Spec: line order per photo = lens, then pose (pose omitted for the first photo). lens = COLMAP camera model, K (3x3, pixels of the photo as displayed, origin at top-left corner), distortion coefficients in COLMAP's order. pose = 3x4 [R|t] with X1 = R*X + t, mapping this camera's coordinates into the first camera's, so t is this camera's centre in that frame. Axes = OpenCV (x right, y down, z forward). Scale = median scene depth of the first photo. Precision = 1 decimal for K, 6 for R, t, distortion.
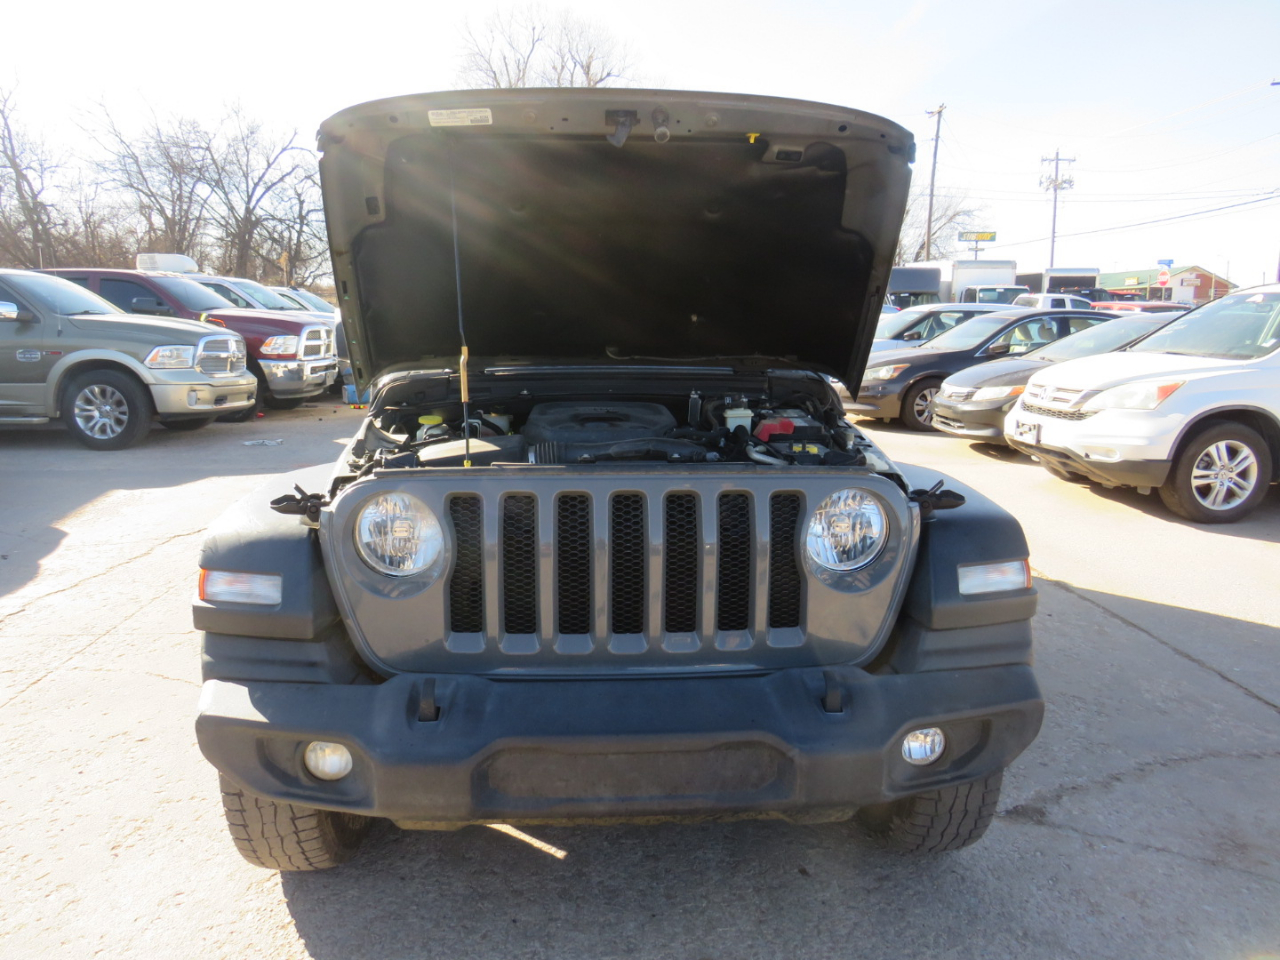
lens RADIAL K [[898.5, 0, 636.2], [0, 898.5, 473.1], [0, 0, 1]] dist [-0.036539, 0.020120]
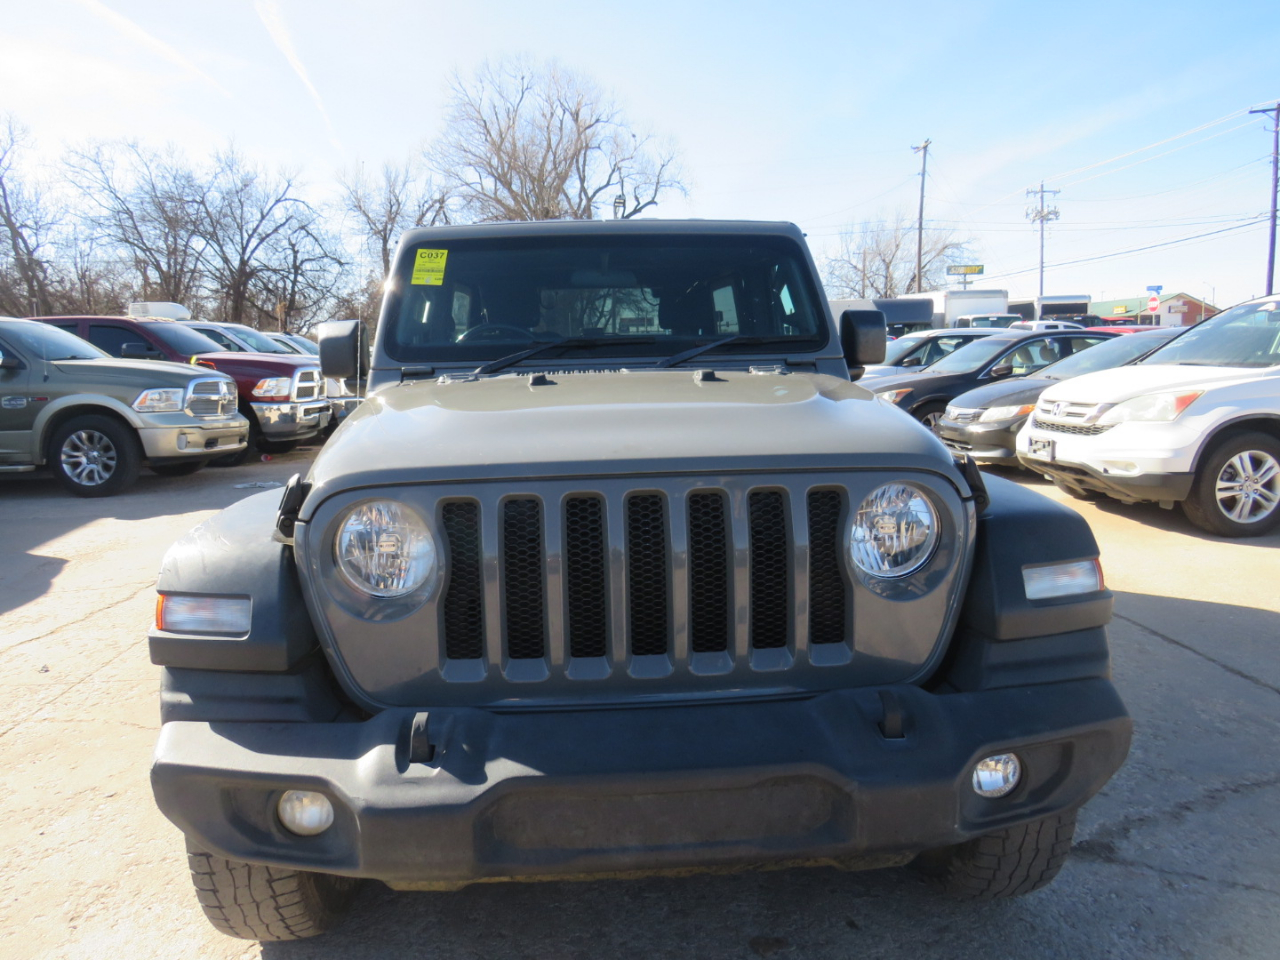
lens RADIAL K [[898.5, 0, 637.8], [0, 898.5, 476.6], [0, 0, 1]] dist [-0.036539, 0.020120]
pose [[0.999625, -0.027010, 0.004472, -0.015641], [0.027170, 0.998801, -0.040720, 0.032014], [-0.003367, 0.040826, 0.999161, 0.095897]]
